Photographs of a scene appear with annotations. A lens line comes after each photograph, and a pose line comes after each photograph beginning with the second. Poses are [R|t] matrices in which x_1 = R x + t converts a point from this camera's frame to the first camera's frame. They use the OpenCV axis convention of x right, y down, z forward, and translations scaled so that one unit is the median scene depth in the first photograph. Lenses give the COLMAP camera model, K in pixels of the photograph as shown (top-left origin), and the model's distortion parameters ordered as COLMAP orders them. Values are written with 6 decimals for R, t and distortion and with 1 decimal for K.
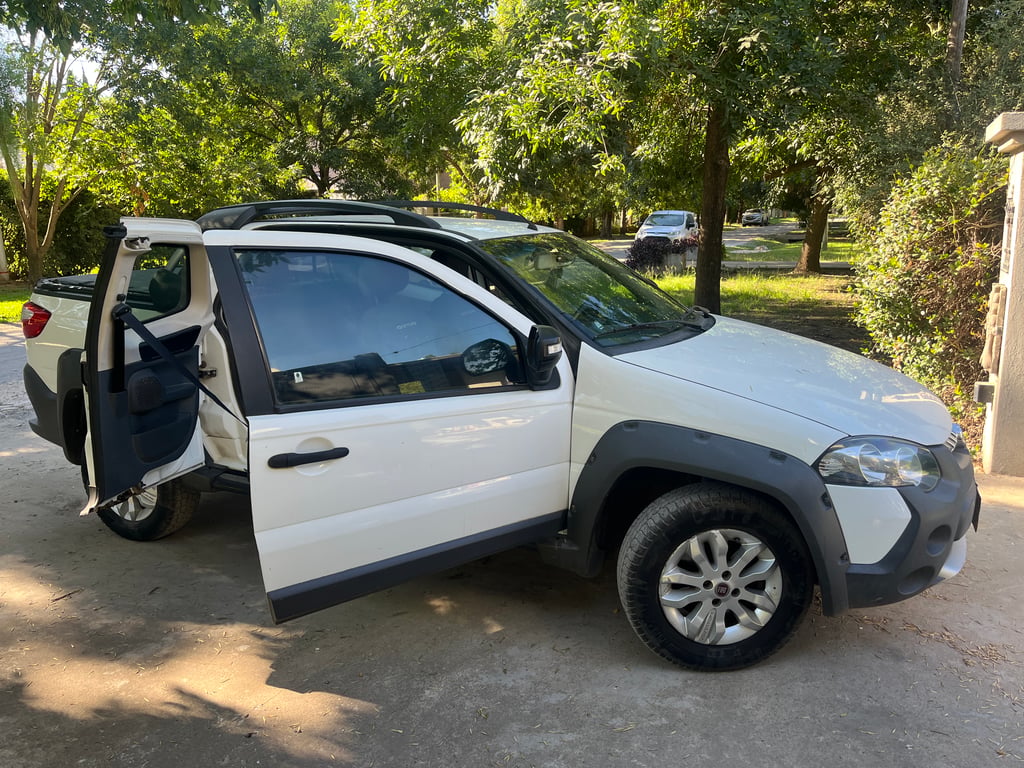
lens RADIAL K [[779.4, 0, 502.9], [0, 779.4, 381.3], [0, 0, 1]] dist [0.057419, -0.080089]
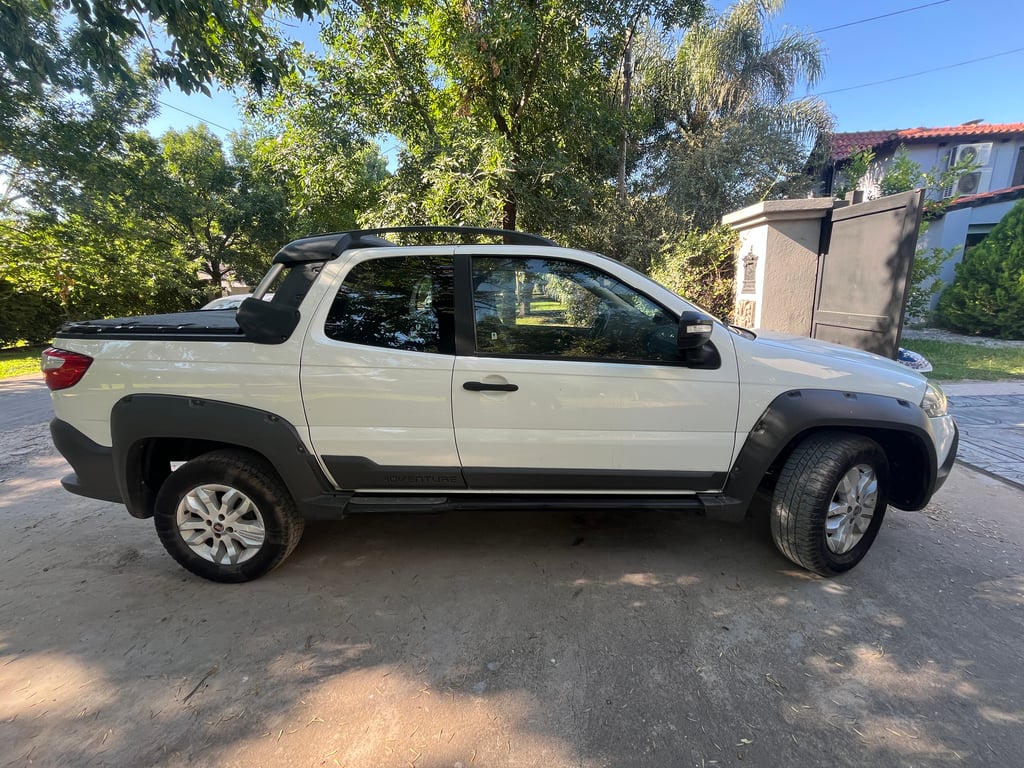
lens RADIAL K [[414.6, 0, 507.8], [0, 414.6, 383.1], [0, 0, 1]] dist [-0.008489, 0.001333]
pose [[0.913411, -0.111620, 0.391434, -0.316995], [0.110826, 0.993533, 0.024700, -0.017792], [-0.391660, 0.020820, 0.919875, 0.374901]]
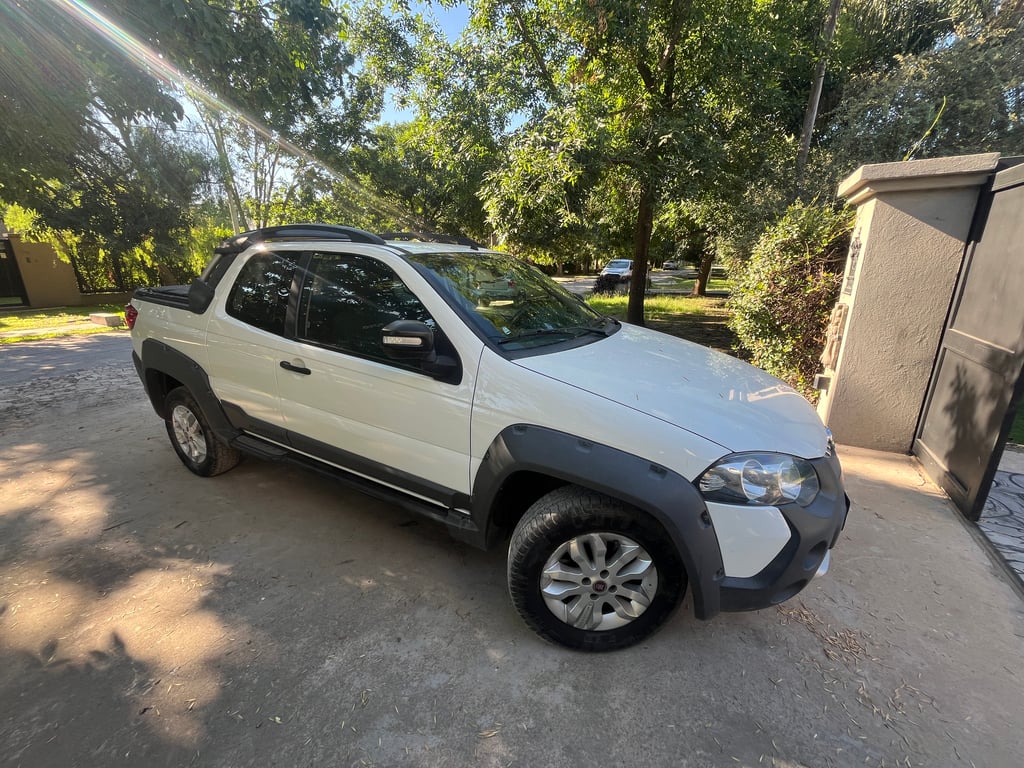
lens RADIAL K [[414.6, 0, 509.5], [0, 414.6, 382.8], [0, 0, 1]] dist [-0.008489, 0.001333]
pose [[0.998473, 0.026588, -0.048424, 0.112795], [-0.022990, 0.997038, 0.073396, -0.029443], [0.050232, -0.072170, 0.996127, 0.290638]]
